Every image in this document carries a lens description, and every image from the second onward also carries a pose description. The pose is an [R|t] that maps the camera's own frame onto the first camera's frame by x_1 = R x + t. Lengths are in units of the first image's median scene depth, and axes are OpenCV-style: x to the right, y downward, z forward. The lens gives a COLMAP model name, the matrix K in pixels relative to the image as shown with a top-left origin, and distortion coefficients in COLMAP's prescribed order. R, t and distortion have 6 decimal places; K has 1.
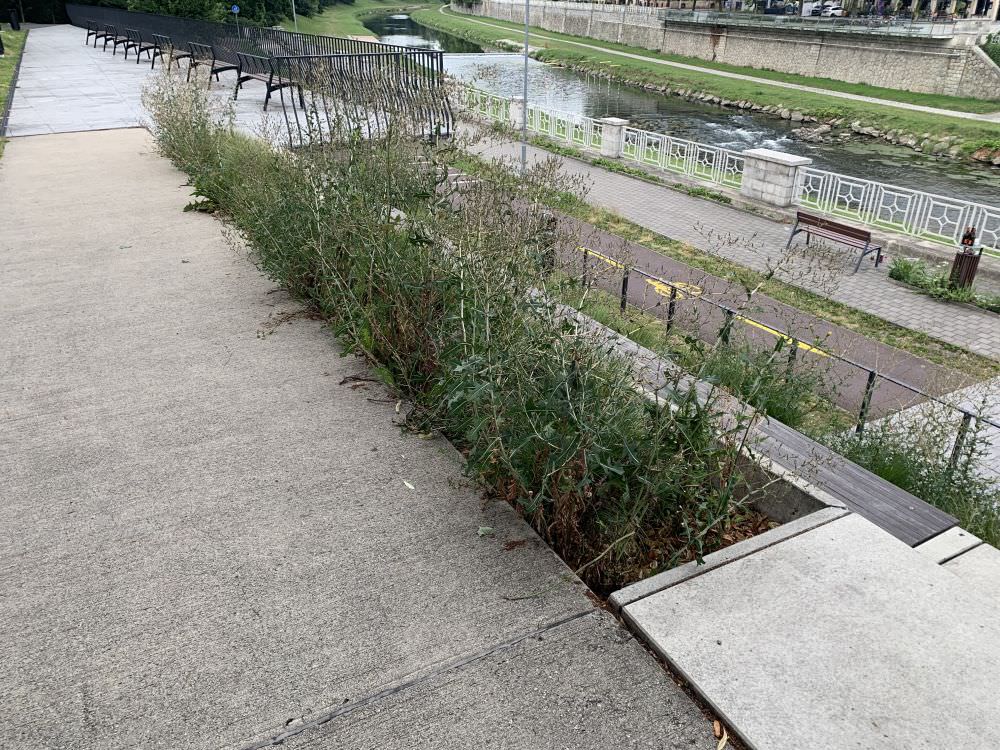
lens RADIAL K [[759.3, 0, 500.8], [0, 759.3, 369.9], [0, 0, 1]] dist [0.009918, -0.003493]
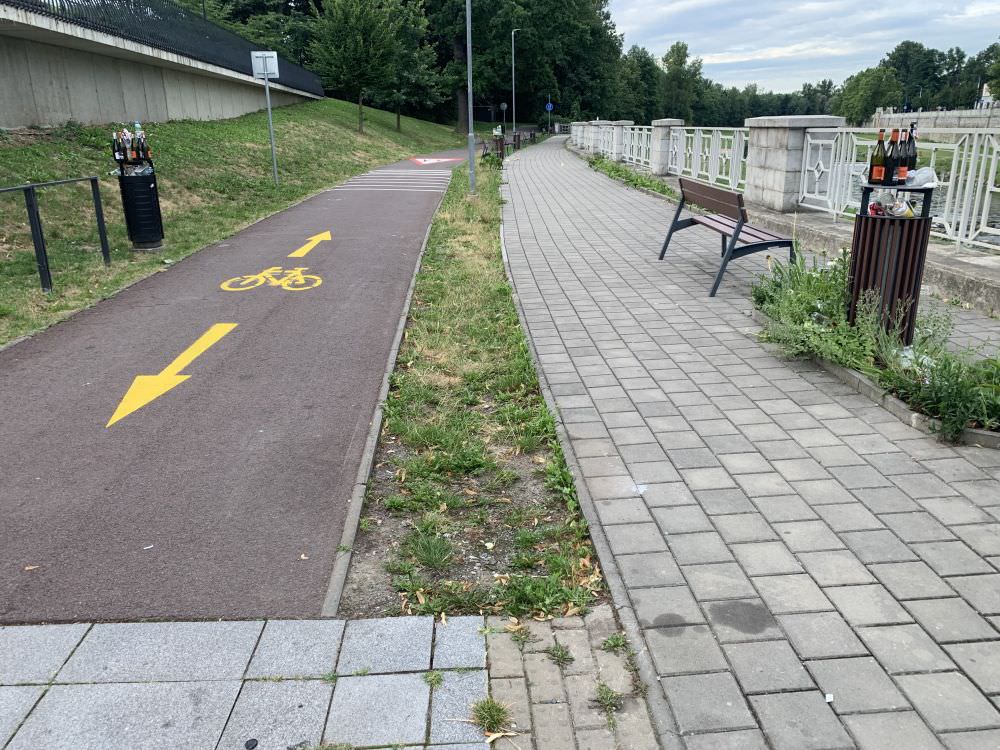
lens RADIAL K [[759.3, 0, 495.8], [0, 759.3, 375.5], [0, 0, 1]] dist [0.009918, -0.003493]
pose [[0.890304, 0.130231, -0.436348, 0.601906], [-0.187721, 0.977986, -0.091131, -0.031133], [0.414874, 0.163046, 0.895151, 0.656768]]
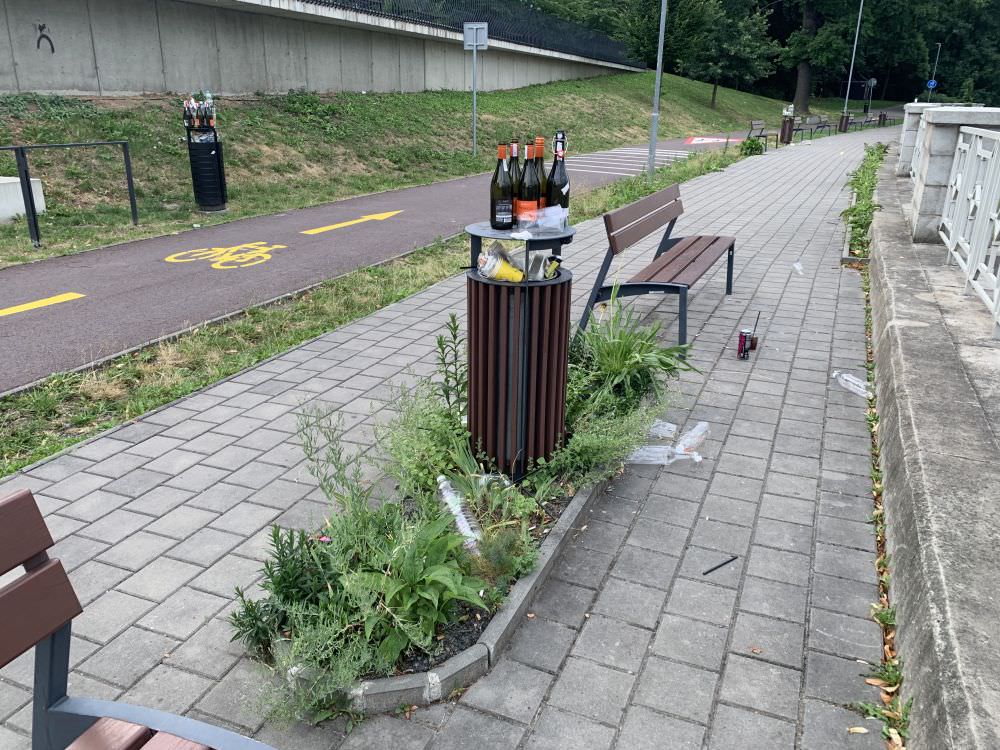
lens RADIAL K [[759.3, 0, 498.7], [0, 759.3, 373.7], [0, 0, 1]] dist [0.009918, -0.003493]
pose [[0.598336, 0.282994, -0.749605, 0.751438], [-0.367538, 0.928256, 0.057070, -0.134876], [0.711976, 0.241361, 0.659420, 0.854265]]
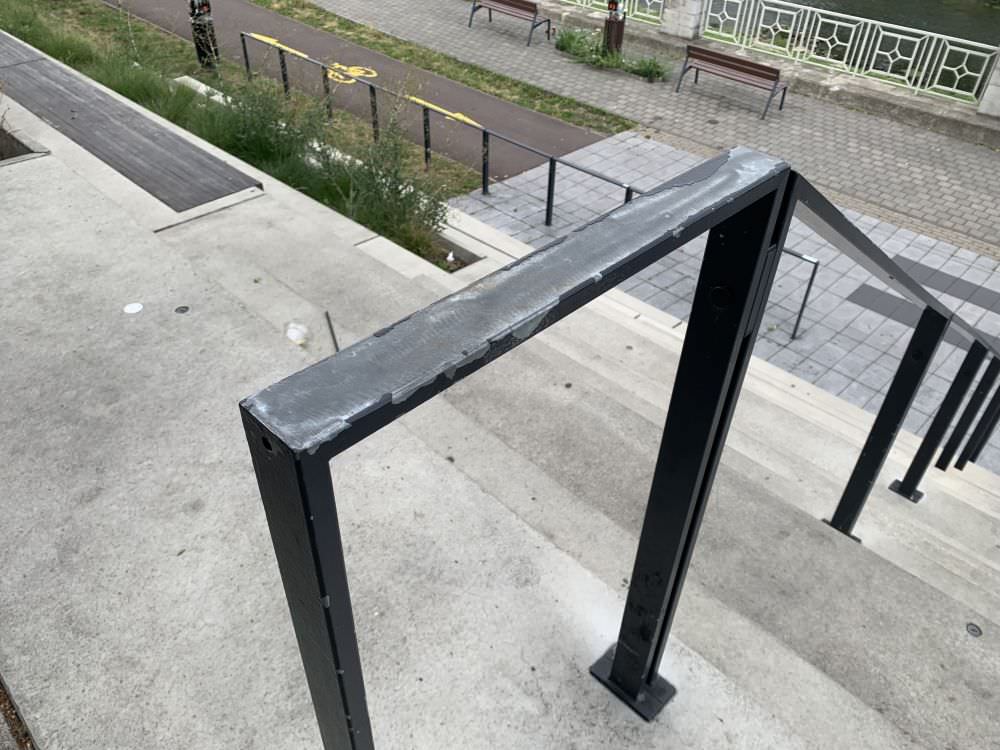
lens RADIAL K [[759.3, 0, 501.4], [0, 759.3, 377.2], [0, 0, 1]] dist [0.009918, -0.003493]
pose [[0.960166, -0.157931, 0.230520, 0.135141], [0.099125, 0.963819, 0.247443, 0.050231], [-0.261258, -0.214736, 0.941081, -0.064339]]
